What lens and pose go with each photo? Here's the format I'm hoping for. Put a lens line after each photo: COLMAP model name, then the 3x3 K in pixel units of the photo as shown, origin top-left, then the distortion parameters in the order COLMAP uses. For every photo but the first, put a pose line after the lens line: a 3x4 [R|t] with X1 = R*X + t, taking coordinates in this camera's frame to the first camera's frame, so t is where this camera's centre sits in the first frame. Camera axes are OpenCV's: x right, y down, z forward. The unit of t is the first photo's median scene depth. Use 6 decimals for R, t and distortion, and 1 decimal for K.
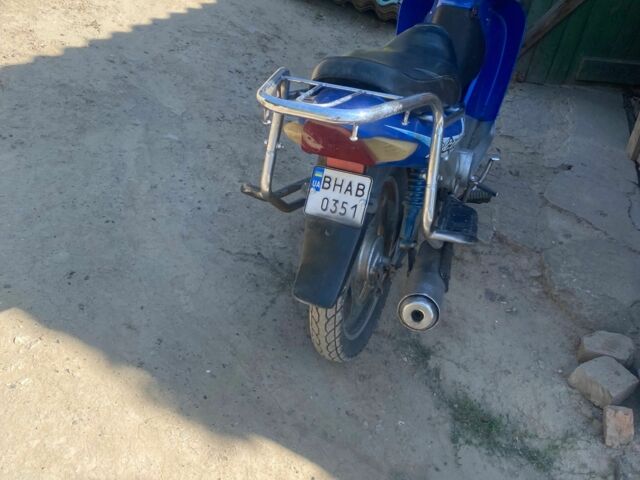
lens RADIAL K [[673.5, 0, 321.5], [0, 673.5, 239.1], [0, 0, 1]] dist [0.016395, 0.000000]
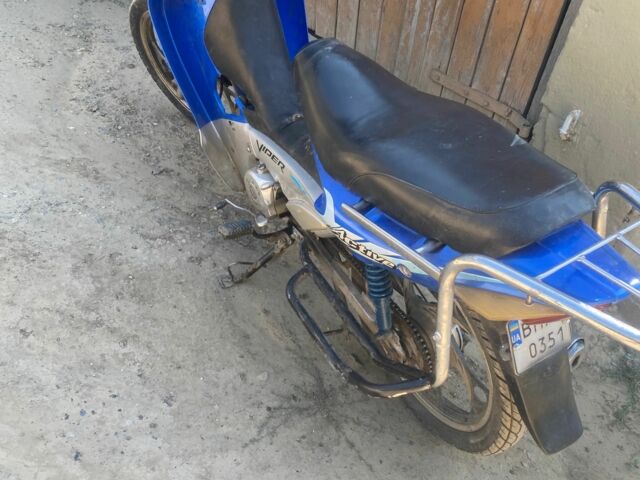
lens RADIAL K [[673.5, 0, 321.7], [0, 673.5, 242.0], [0, 0, 1]] dist [0.016395, 0.000000]
pose [[0.585324, -0.617861, 0.525018, -0.331379], [0.434619, 0.785736, 0.440143, -0.422136], [-0.684472, -0.029444, 0.728444, 0.408820]]
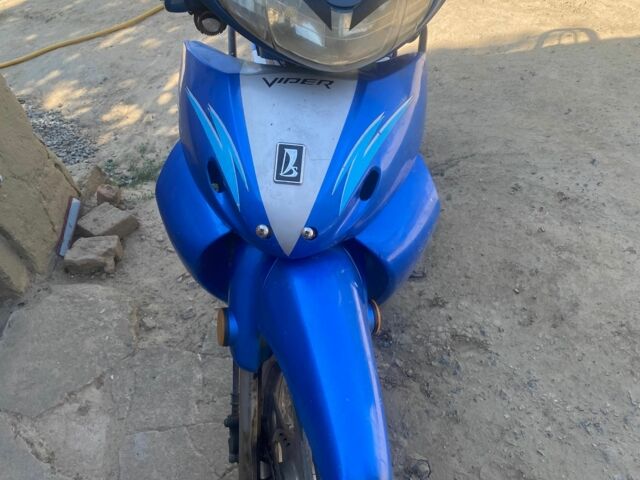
lens RADIAL K [[673.5, 0, 320.2], [0, 673.5, 240.0], [0, 0, 1]] dist [0.016395, 0.000000]
pose [[-0.941806, 0.178866, -0.284620, 0.364380], [-0.228641, 0.279831, 0.932426, -0.809945], [0.246425, 0.943240, -0.222651, 1.240486]]
